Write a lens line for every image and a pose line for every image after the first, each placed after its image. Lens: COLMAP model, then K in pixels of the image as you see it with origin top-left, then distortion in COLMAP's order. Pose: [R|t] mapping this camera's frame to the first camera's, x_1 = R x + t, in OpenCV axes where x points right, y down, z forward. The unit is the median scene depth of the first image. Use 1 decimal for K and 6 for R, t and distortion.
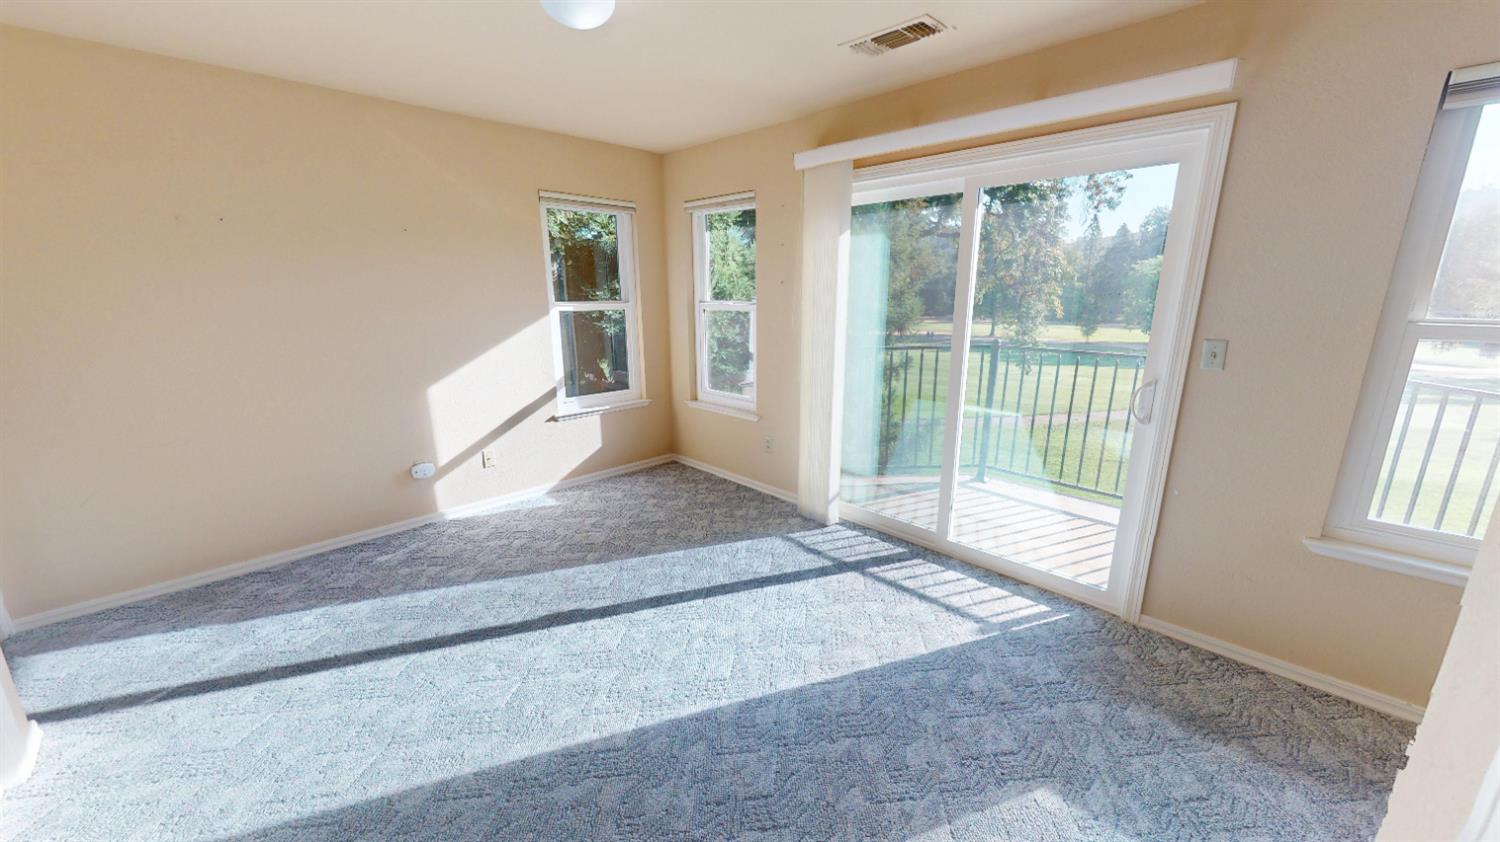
lens RADIAL K [[550.0, 0, 752.6], [0, 550.0, 421.3], [0, 0, 1]] dist [-0.000907, 0.000192]
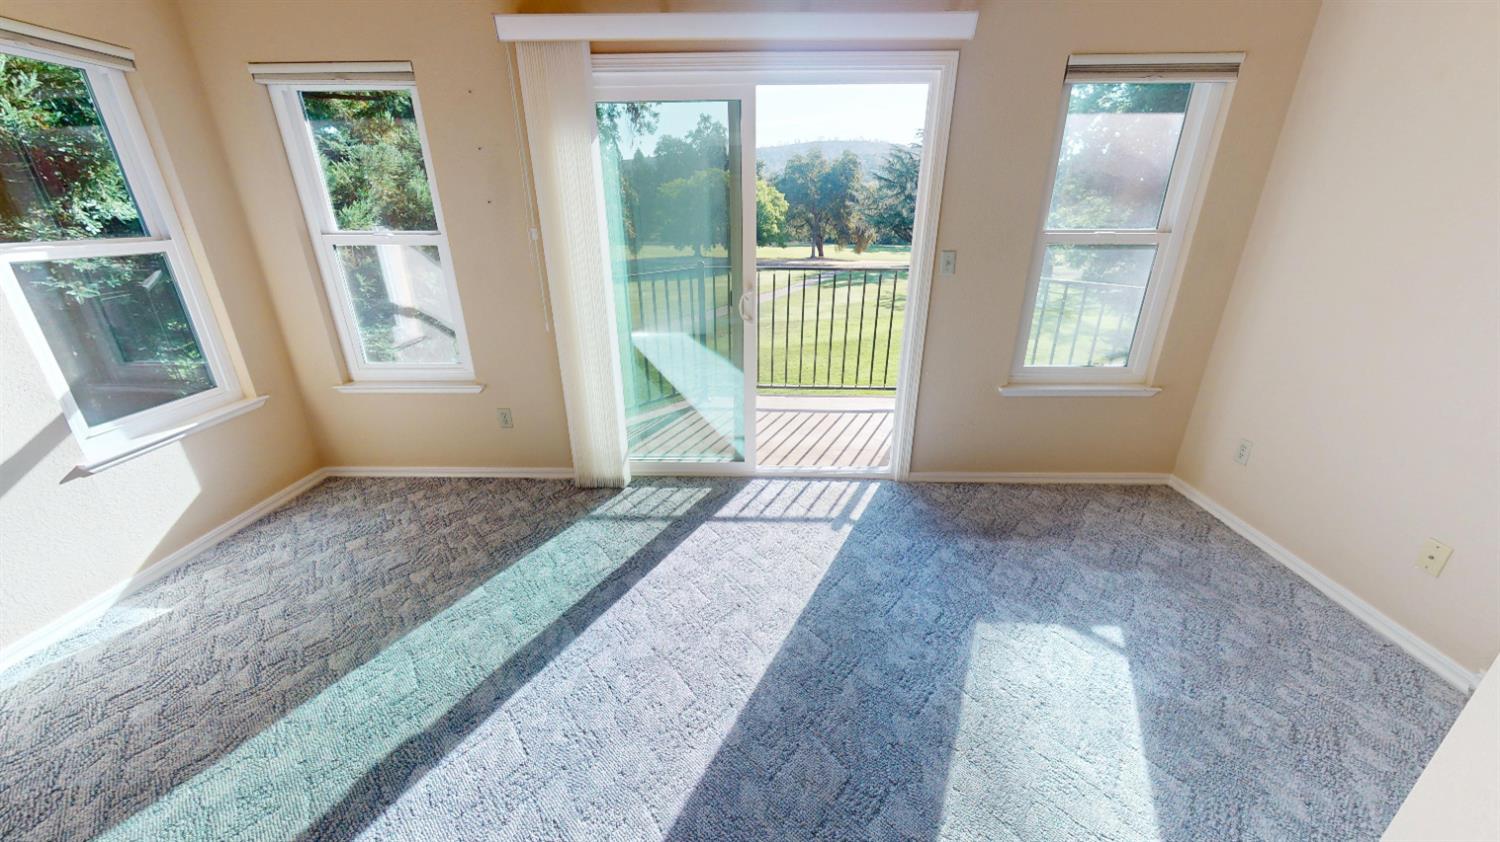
lens RADIAL K [[550.0, 0, 752.6], [0, 550.0, 421.3], [0, 0, 1]] dist [-0.000907, 0.000192]
pose [[0.726496, -0.252051, 0.639276, -0.206268], [0.167173, 0.967180, 0.191354, -0.042496], [-0.666526, -0.032148, 0.744789, 0.168881]]
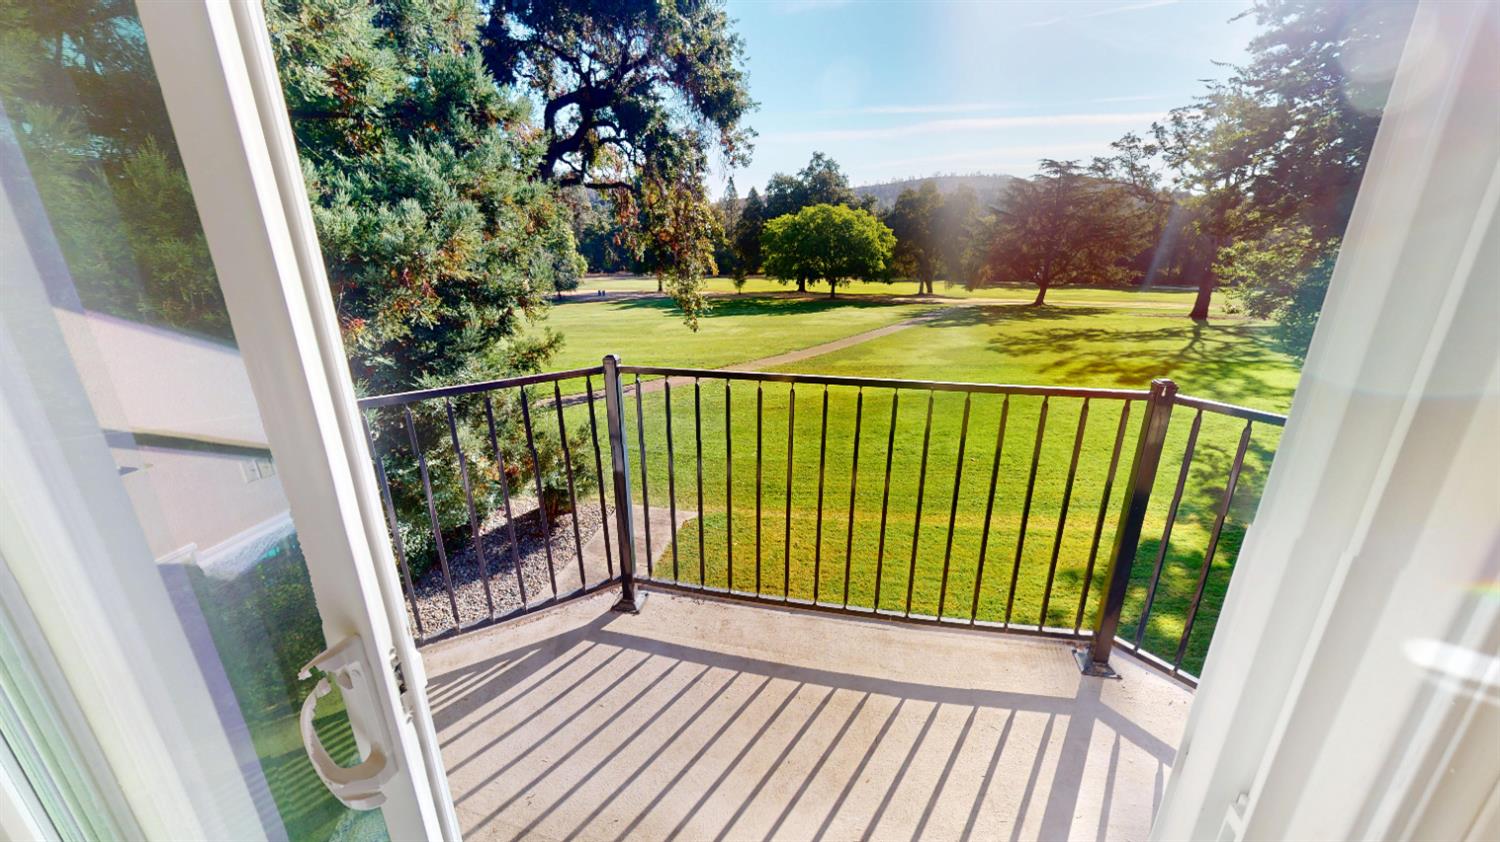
lens RADIAL K [[545.8, 0, 756.1], [0, 545.8, 425.6], [0, 0, 1]] dist [0.000113, 0.000041]
pose [[0.839624, -0.172975, 0.514890, 0.270755], [0.129759, 0.984367, 0.119097, -0.118323], [-0.527441, -0.033185, 0.848943, 0.478780]]
